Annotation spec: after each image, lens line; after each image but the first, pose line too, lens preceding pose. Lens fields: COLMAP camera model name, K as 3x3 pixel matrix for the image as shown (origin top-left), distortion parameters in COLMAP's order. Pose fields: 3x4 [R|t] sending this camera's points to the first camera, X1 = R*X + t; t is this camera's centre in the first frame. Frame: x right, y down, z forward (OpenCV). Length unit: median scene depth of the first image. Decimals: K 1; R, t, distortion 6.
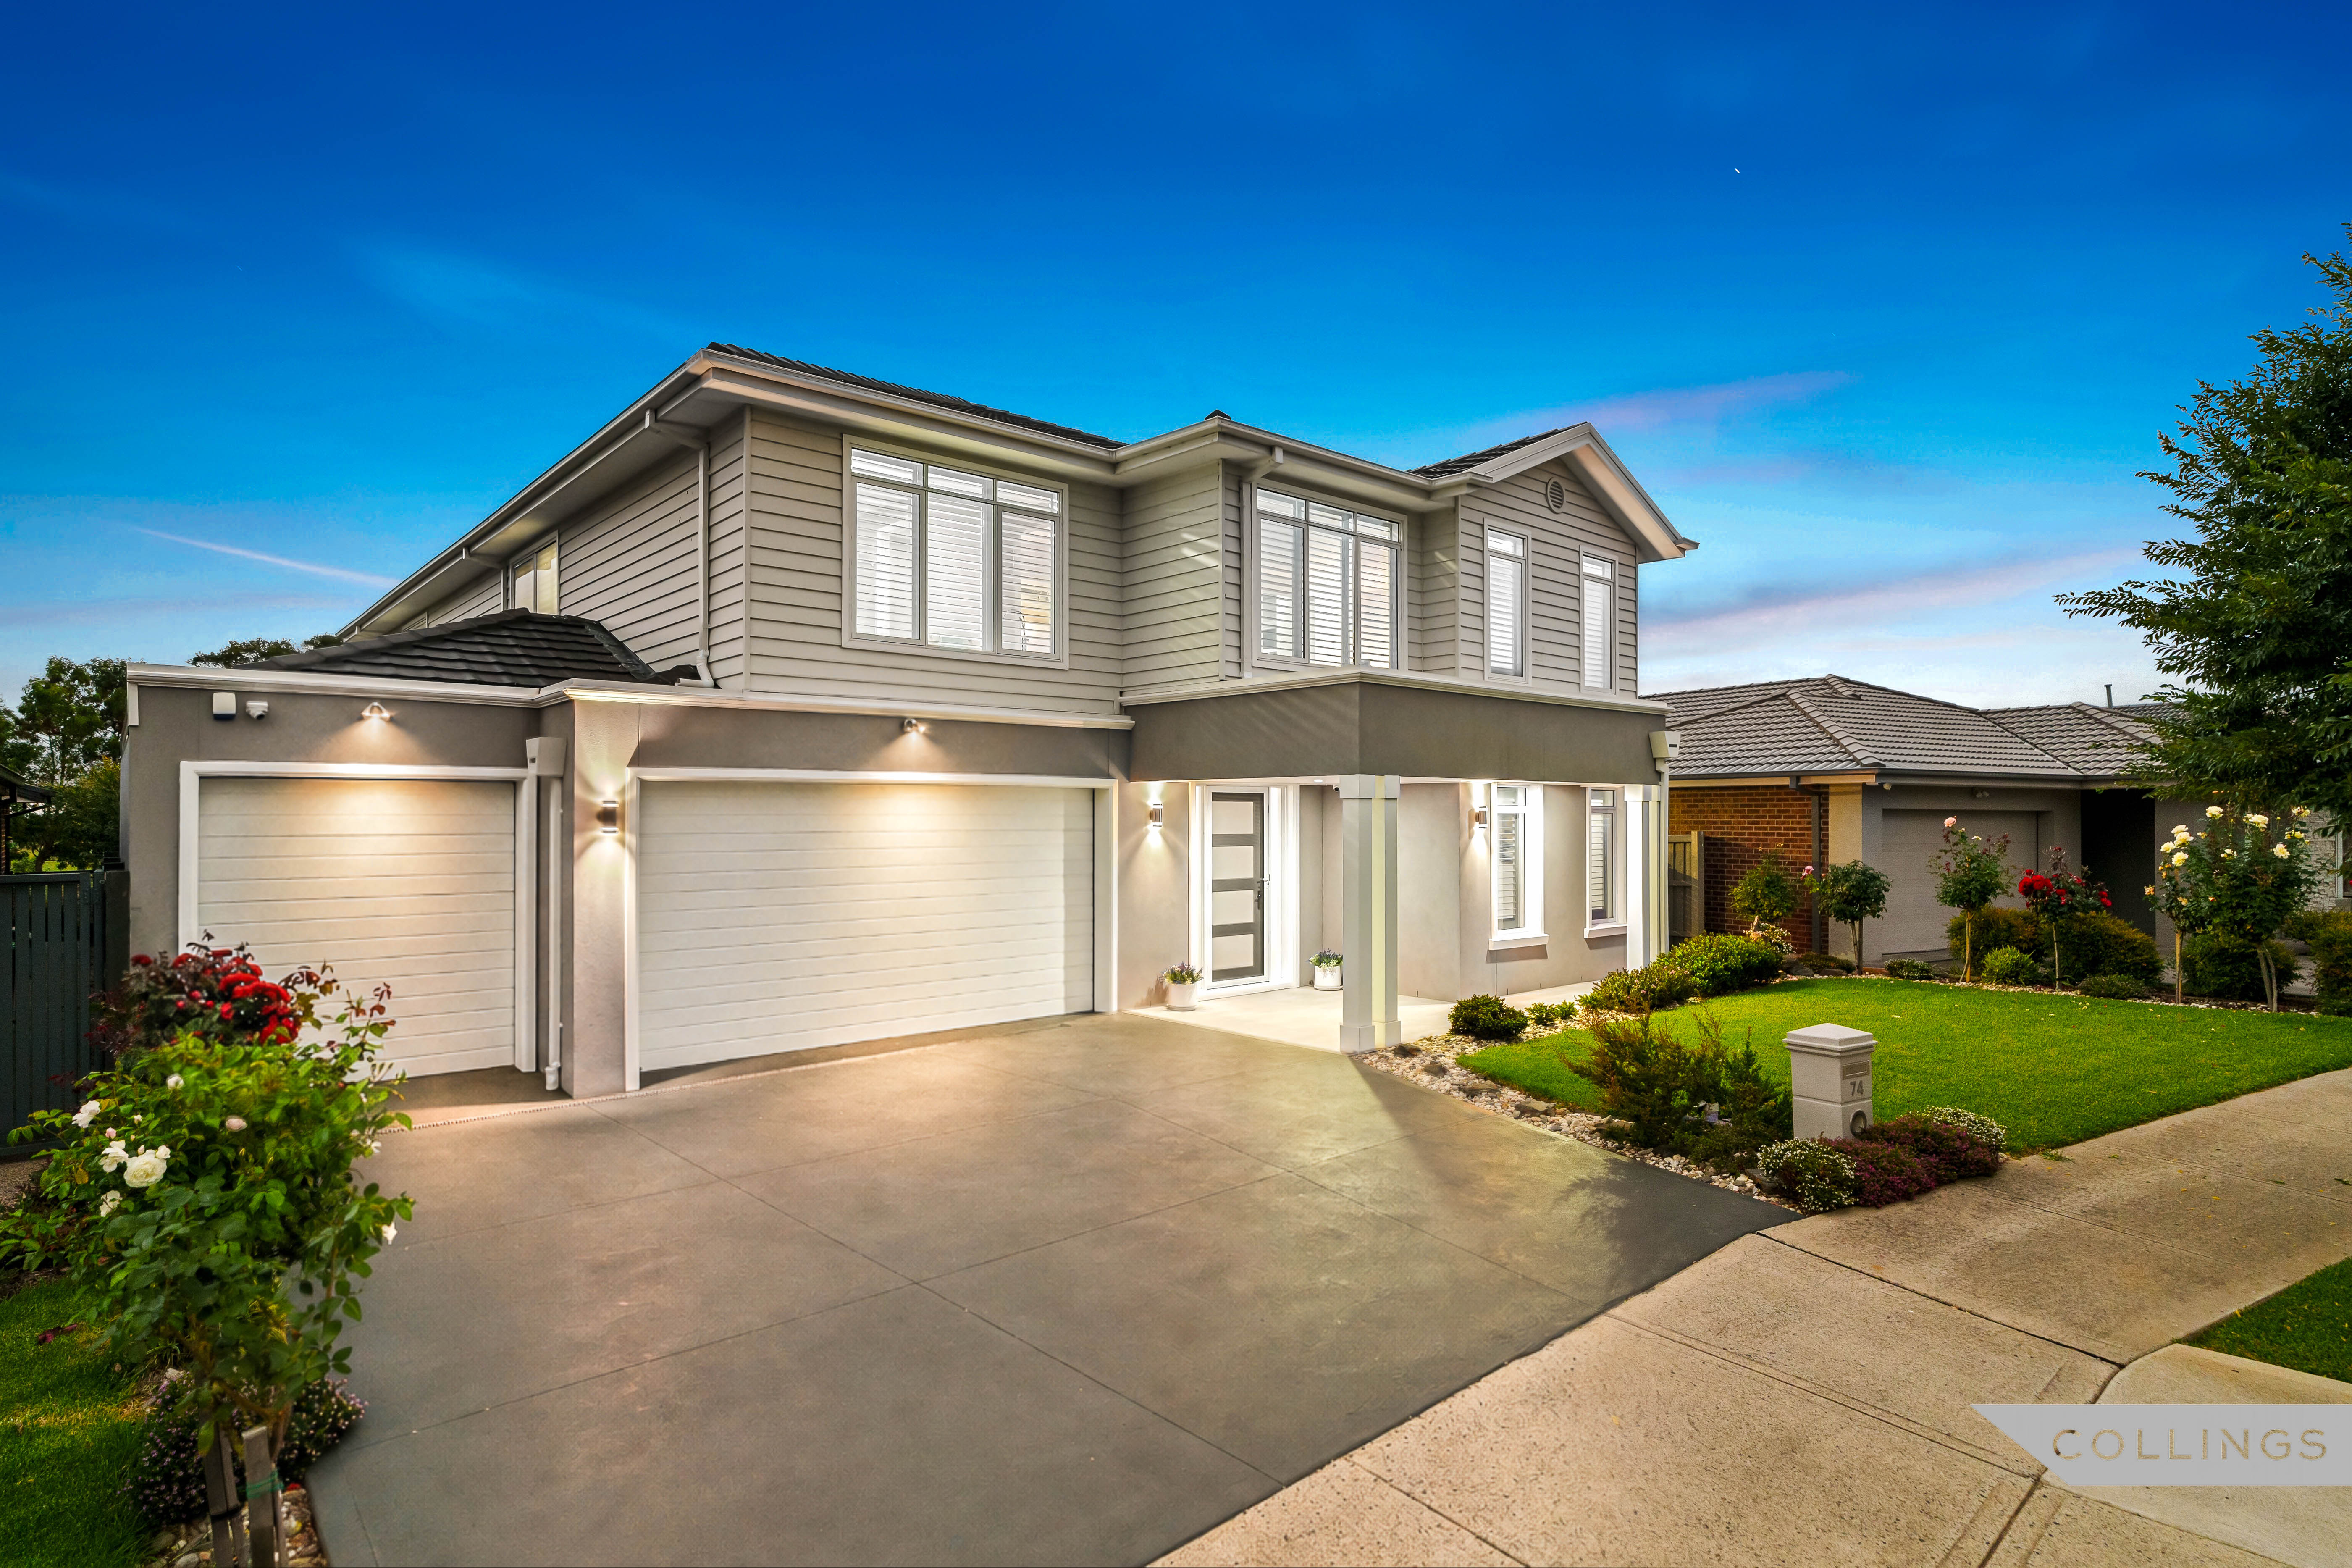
lens RADIAL K [[1199.2, 0, 1175.1], [0, 1199.2, 799.4], [0, 0, 1]] dist [0.002816, 0.000123]
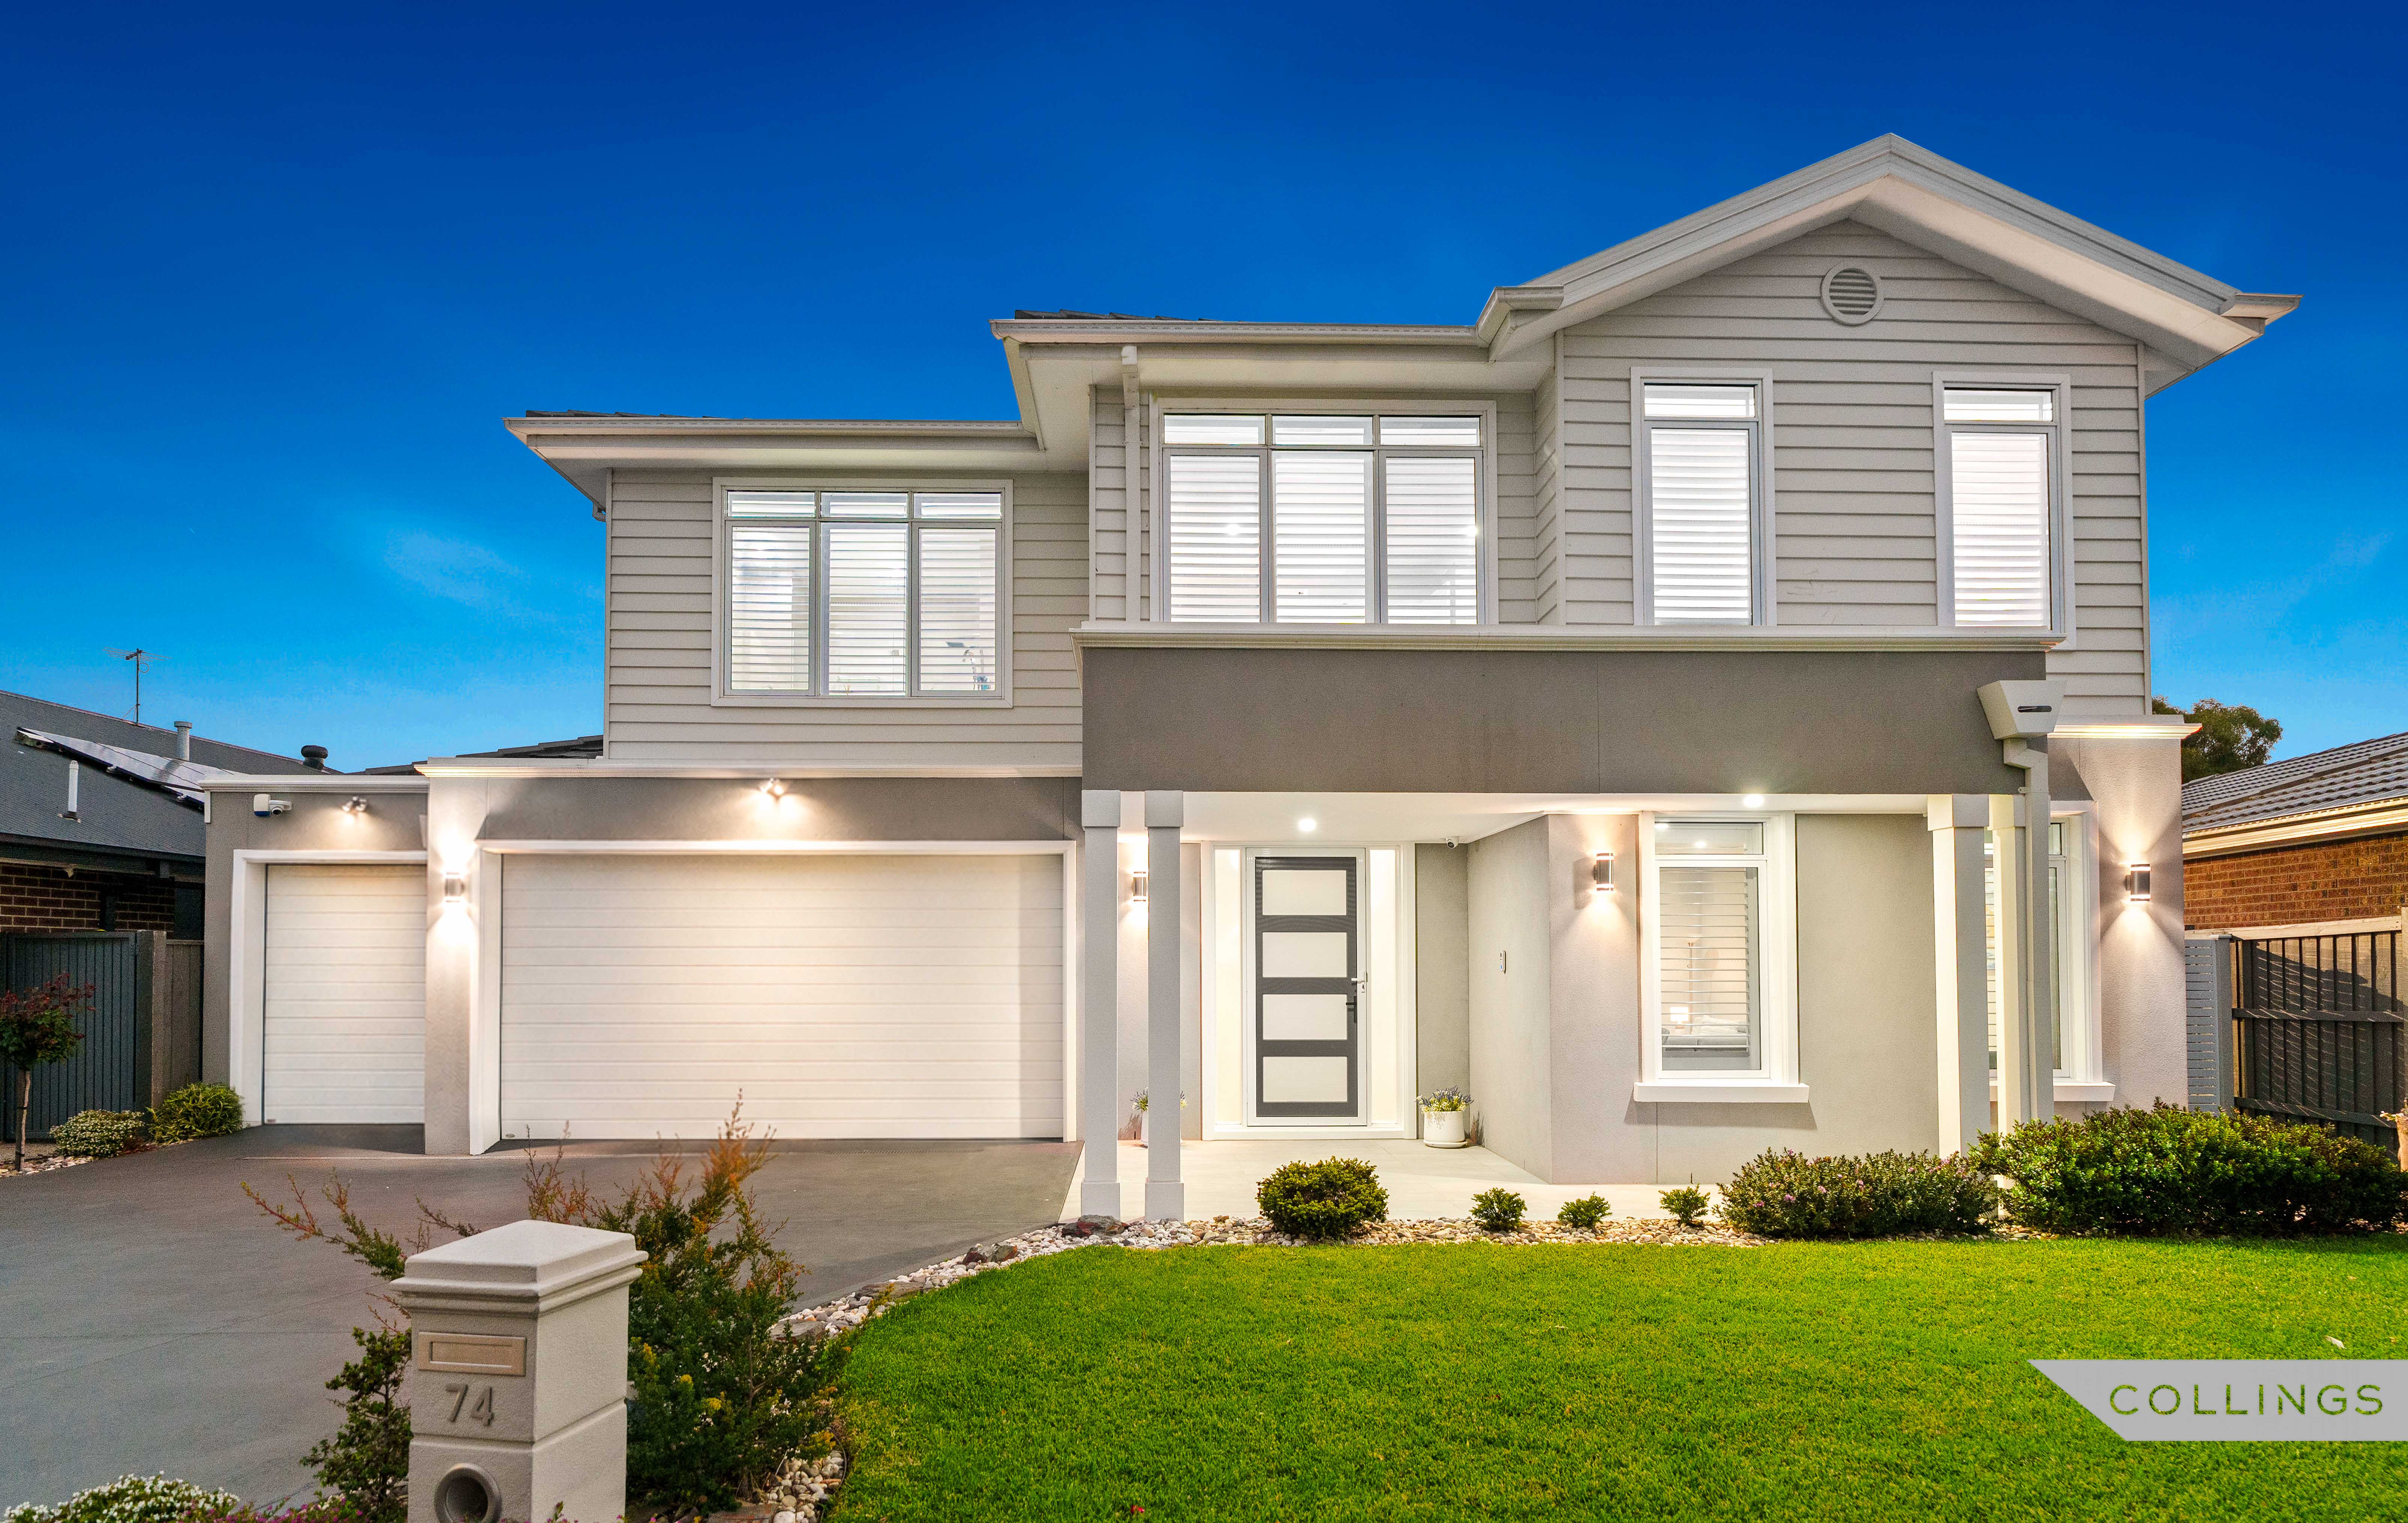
lens RADIAL K [[1191.5, 0, 1200.0], [0, 1191.5, 915.9], [0, 0, 1]] dist [0.003444, 0.000427]
pose [[0.768679, -0.023268, -0.639211, 0.513191], [0.008349, 0.999618, -0.026346, 0.053421], [0.639580, 0.014915, 0.768580, 0.463527]]
